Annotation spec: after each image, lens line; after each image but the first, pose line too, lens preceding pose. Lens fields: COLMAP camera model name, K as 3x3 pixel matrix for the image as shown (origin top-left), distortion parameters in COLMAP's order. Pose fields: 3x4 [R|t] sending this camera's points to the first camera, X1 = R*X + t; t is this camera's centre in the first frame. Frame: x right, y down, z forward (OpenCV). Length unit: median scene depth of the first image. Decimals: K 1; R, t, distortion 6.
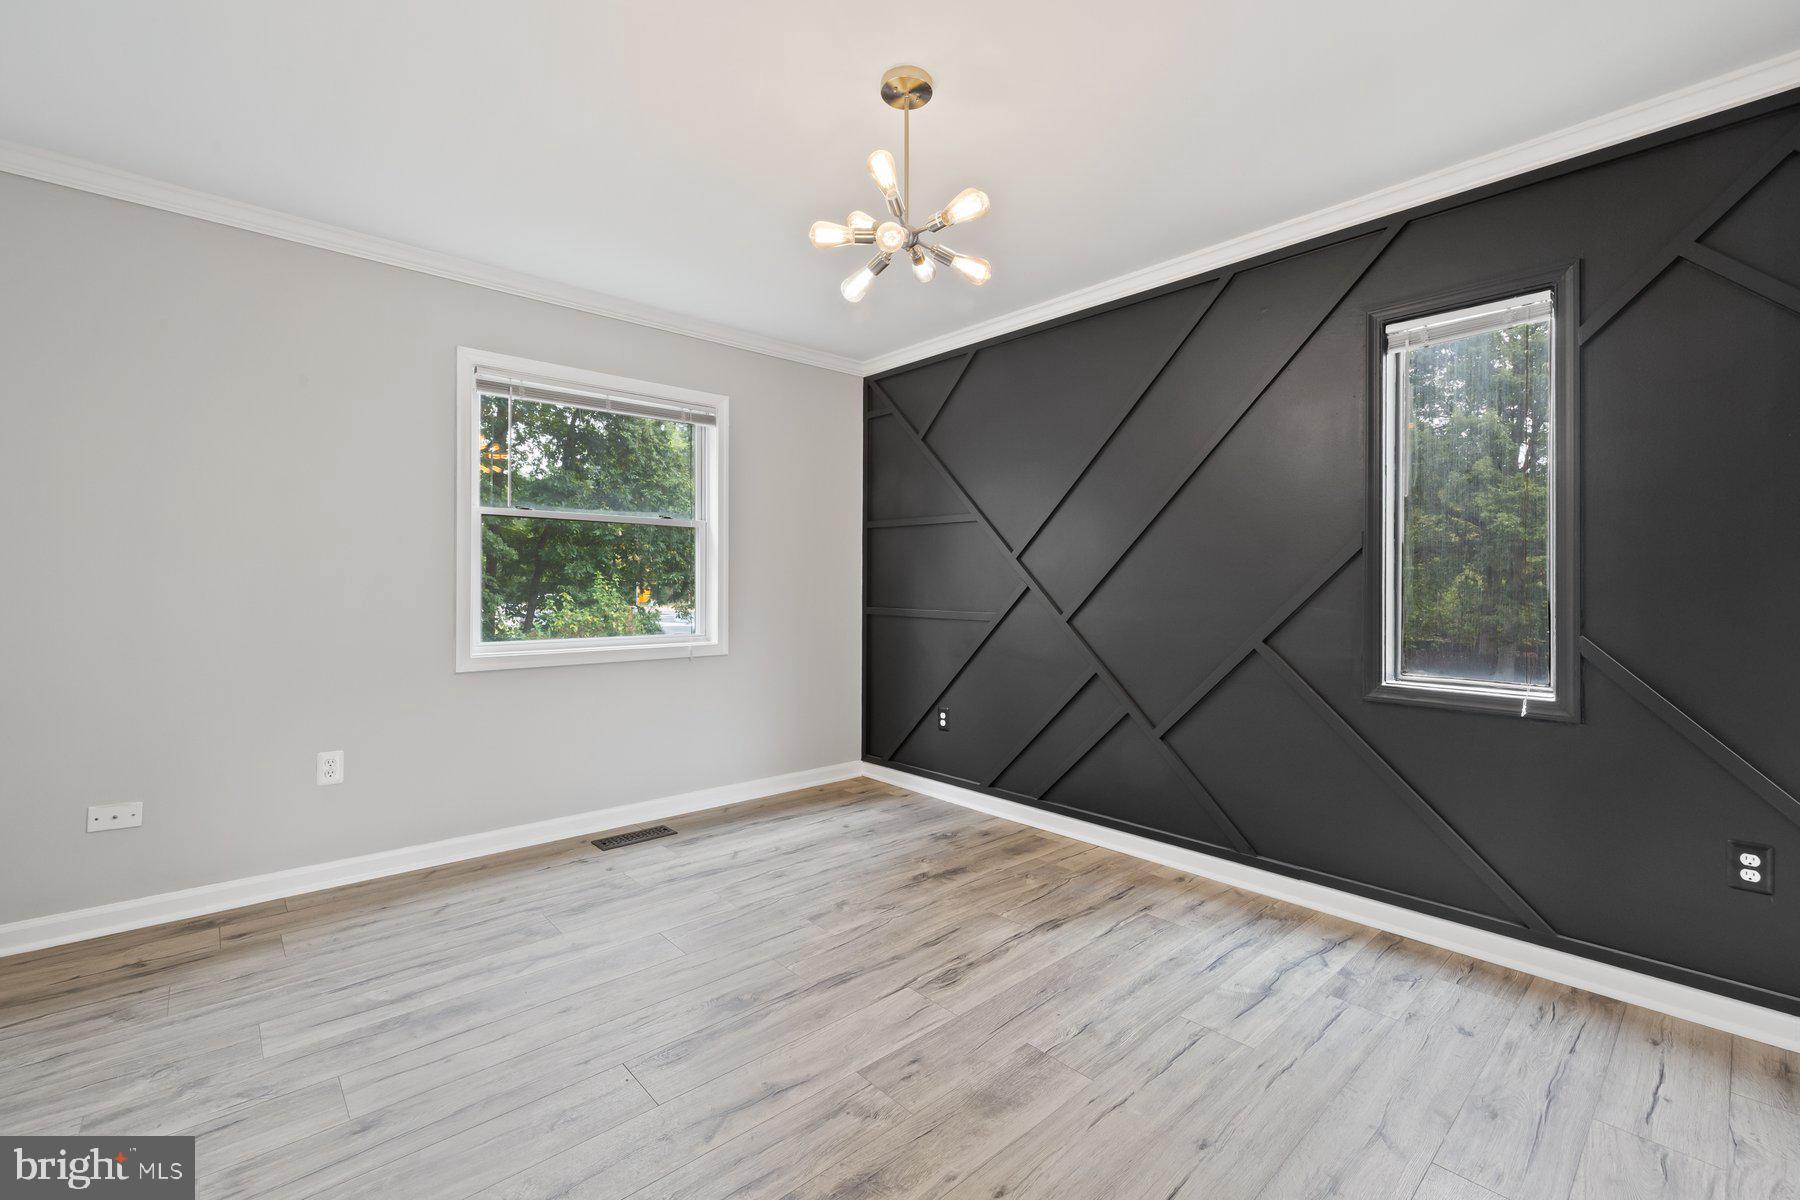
lens RADIAL K [[767.7, 0, 893.0], [0, 767.7, 582.9], [0, 0, 1]] dist [0.001081, 0.000149]
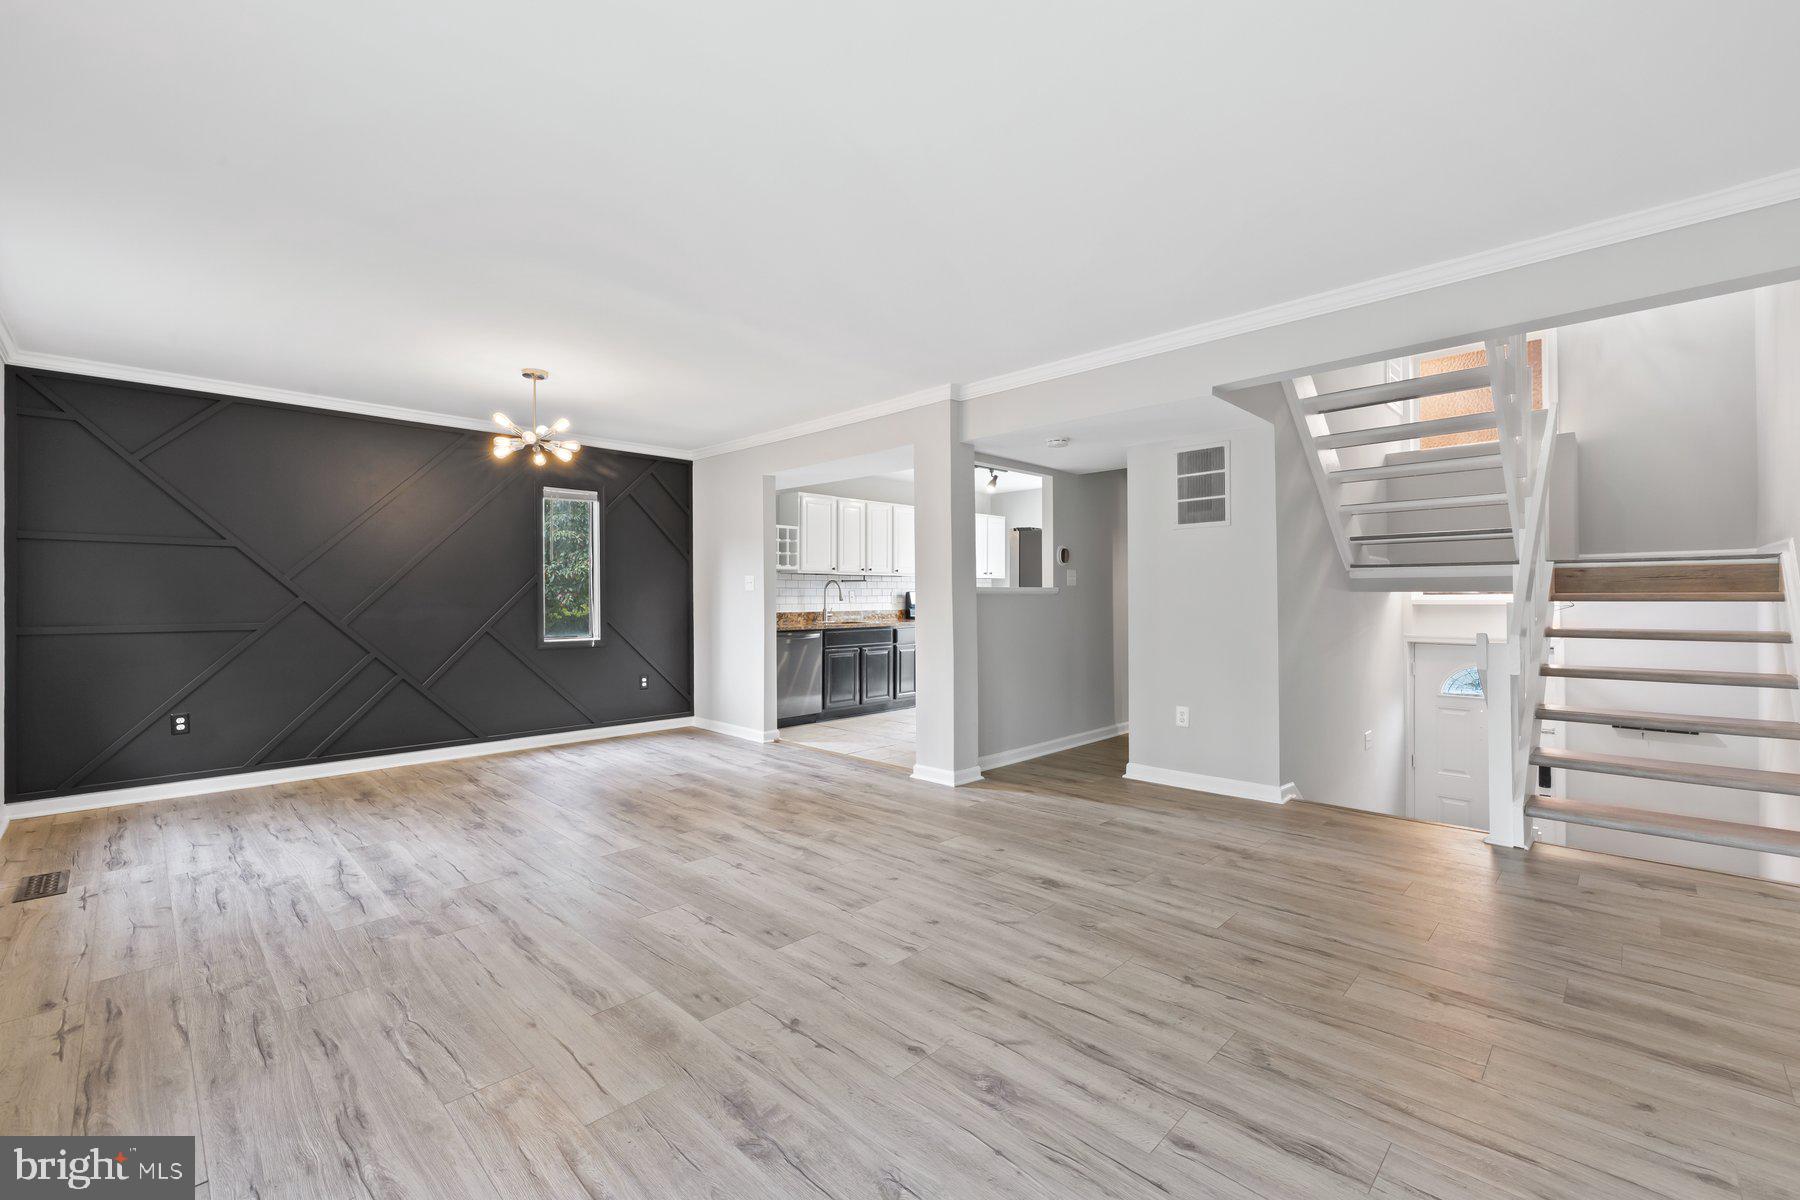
lens RADIAL K [[754.9, 0, 895.1], [0, 754.9, 590.7], [0, 0, 1]] dist [0.001504, 0.000226]
pose [[-0.058254, 0.002728, 0.998298, -1.751443], [-0.000317, 0.999996, -0.002751, -0.015127], [-0.998302, -0.000476, -0.058253, 0.079317]]
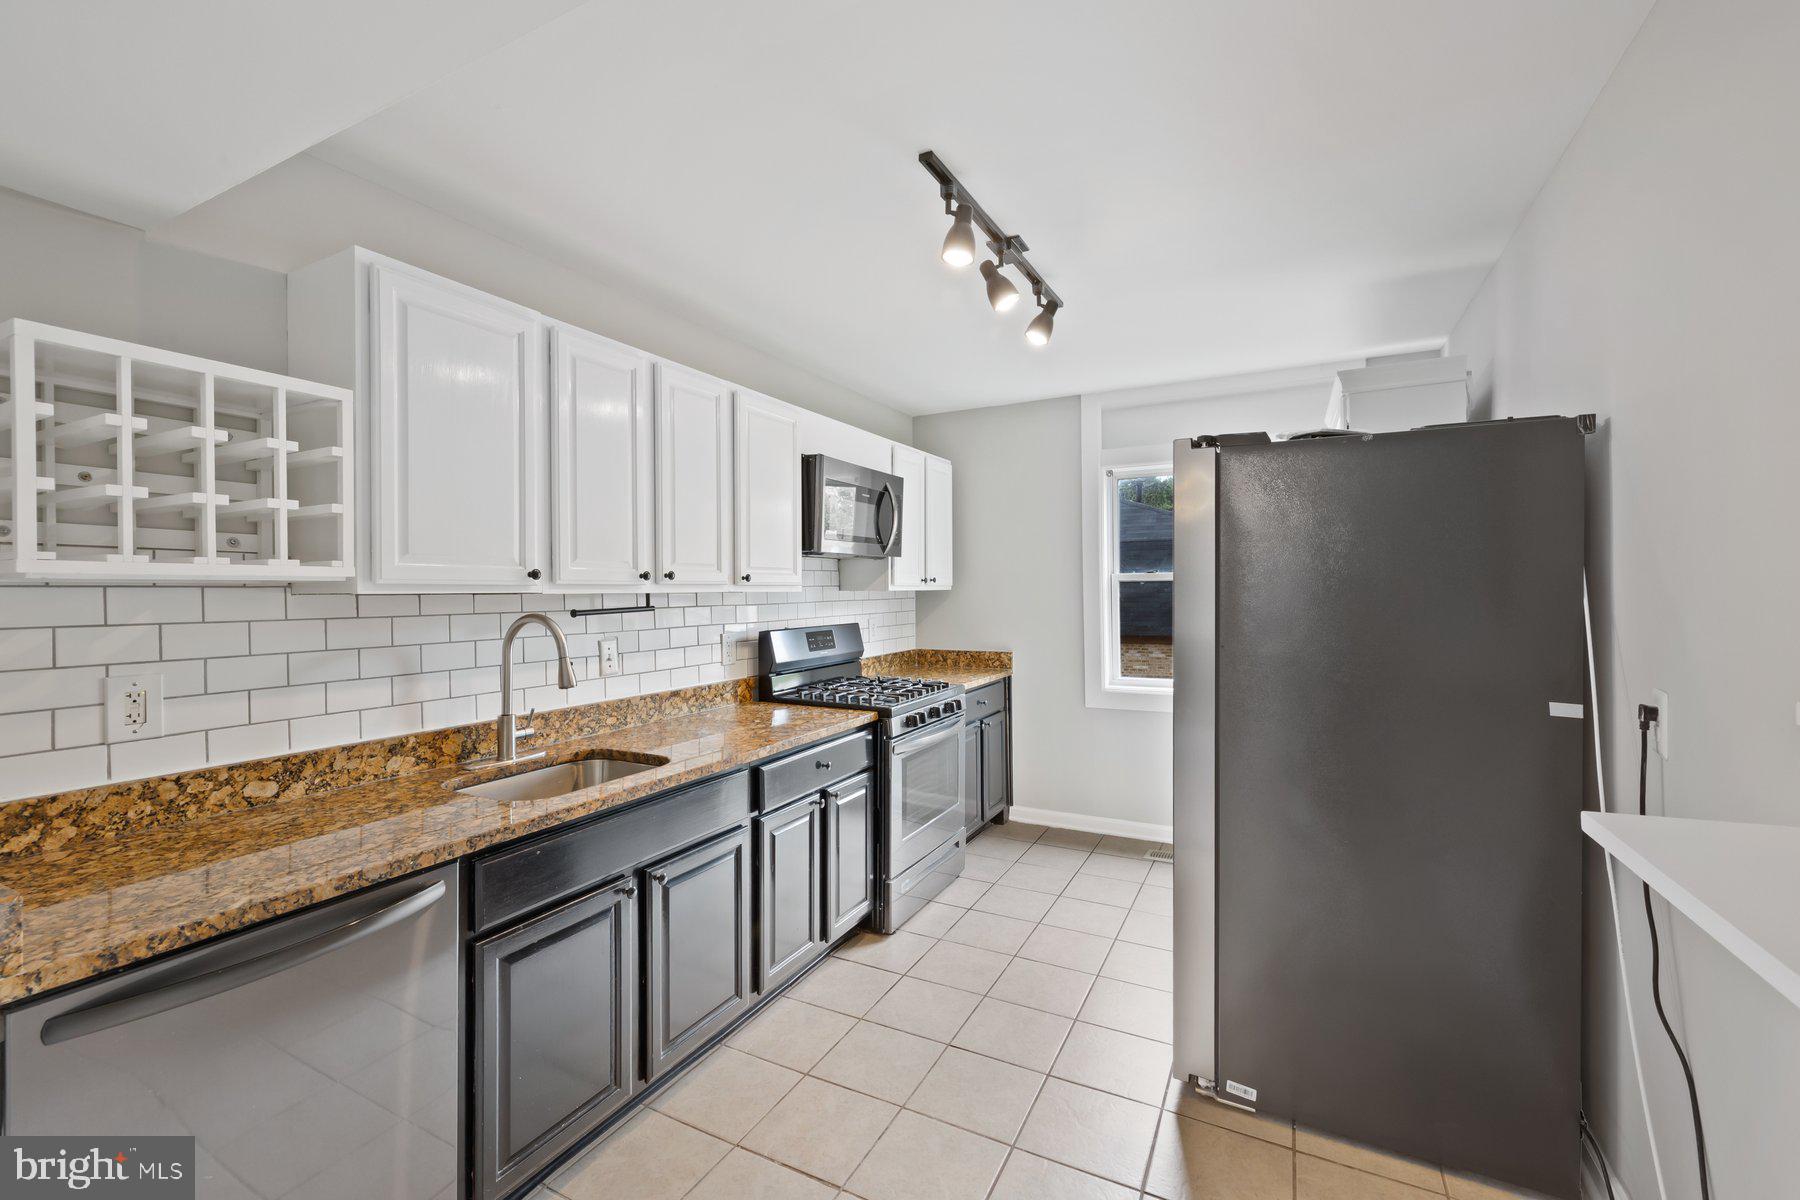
lens RADIAL K [[757.0, 0, 895.5], [0, 757.0, 593.6], [0, 0, 1]] dist [0.000188, -0.000082]
pose [[-0.348461, -0.005492, 0.937307, 0.335119], [0.007950, 0.999930, 0.008814, -0.092611], [-0.937290, 0.010522, -0.348393, 0.065639]]
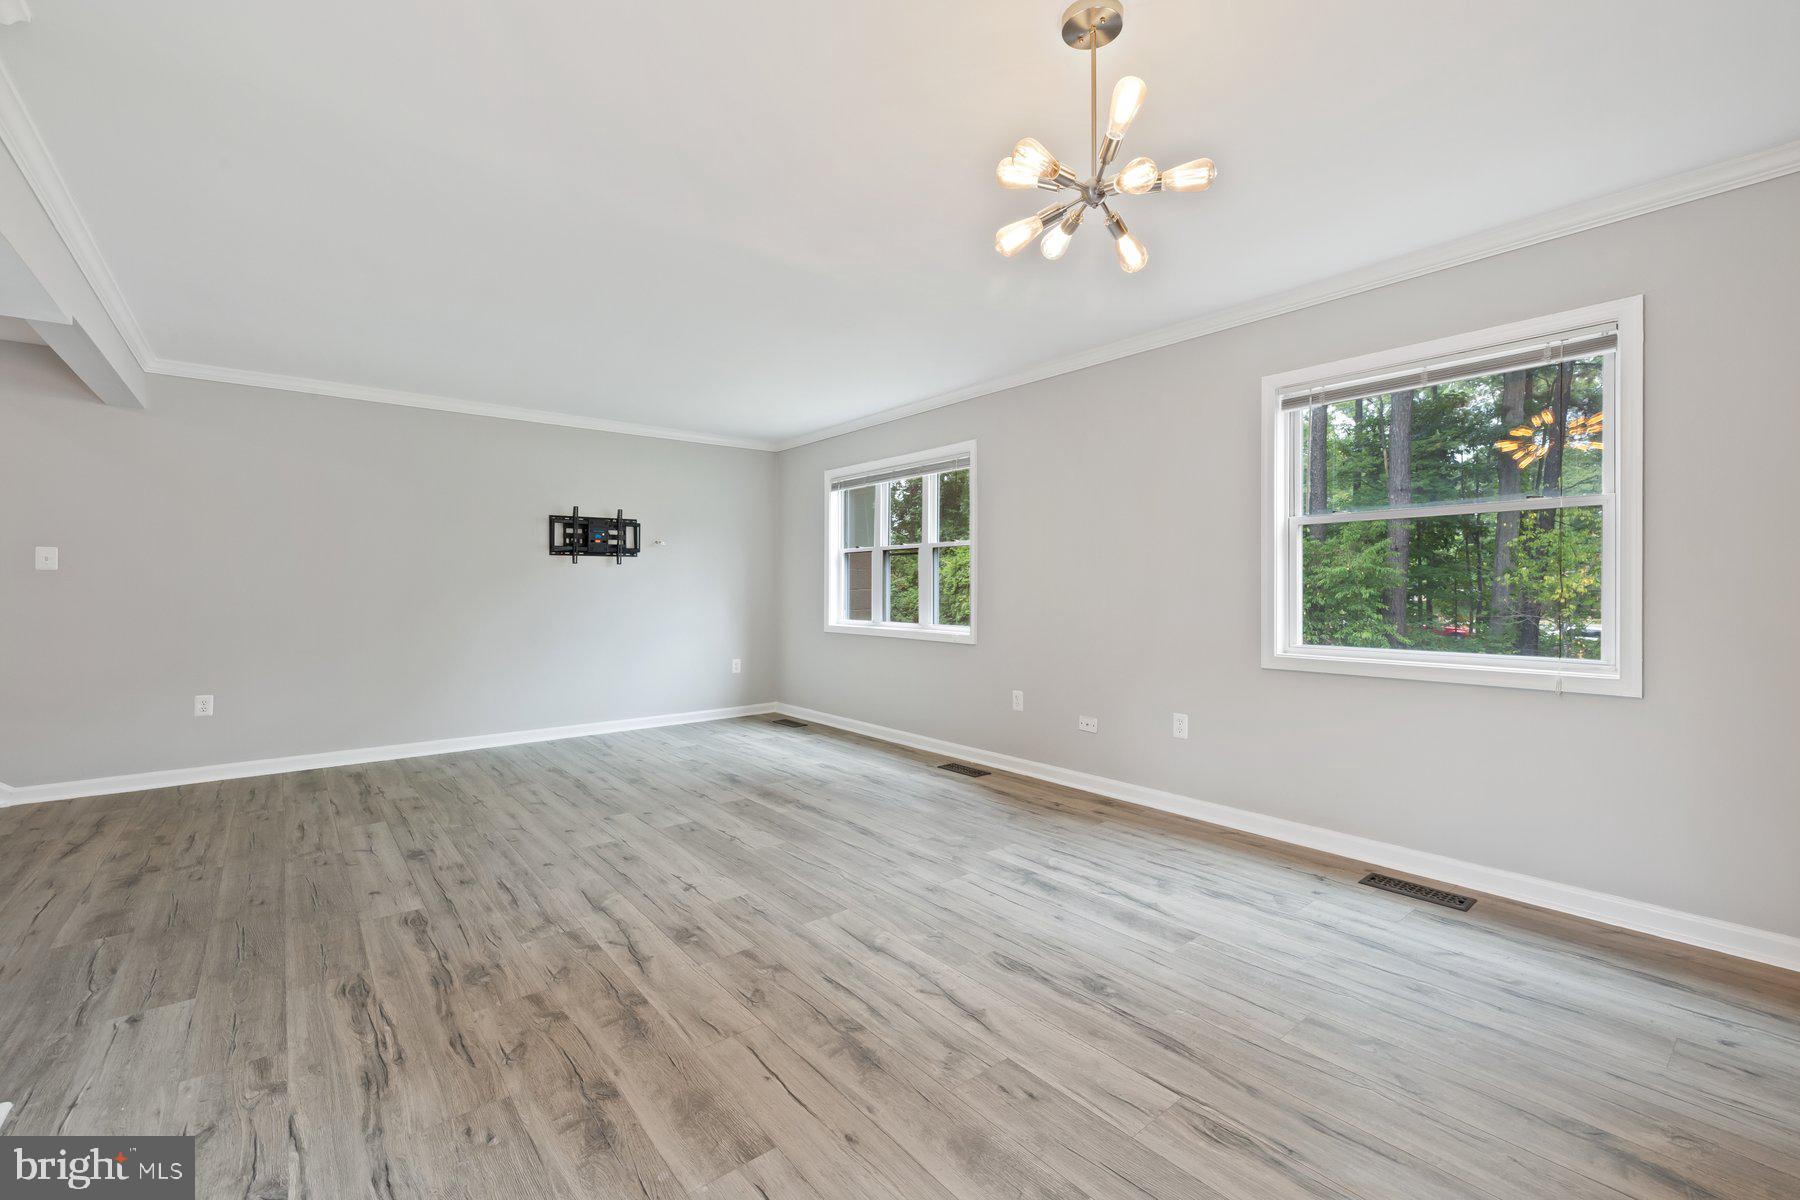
lens RADIAL K [[754.9, 0, 895.1], [0, 754.9, 590.7], [0, 0, 1]] dist [0.001504, 0.000226]
pose [[-0.050497, -0.000581, -0.998724, 0.710622], [0.003889, 0.999992, -0.000779, 0.001996], [0.998717, -0.003923, -0.050495, 0.650749]]
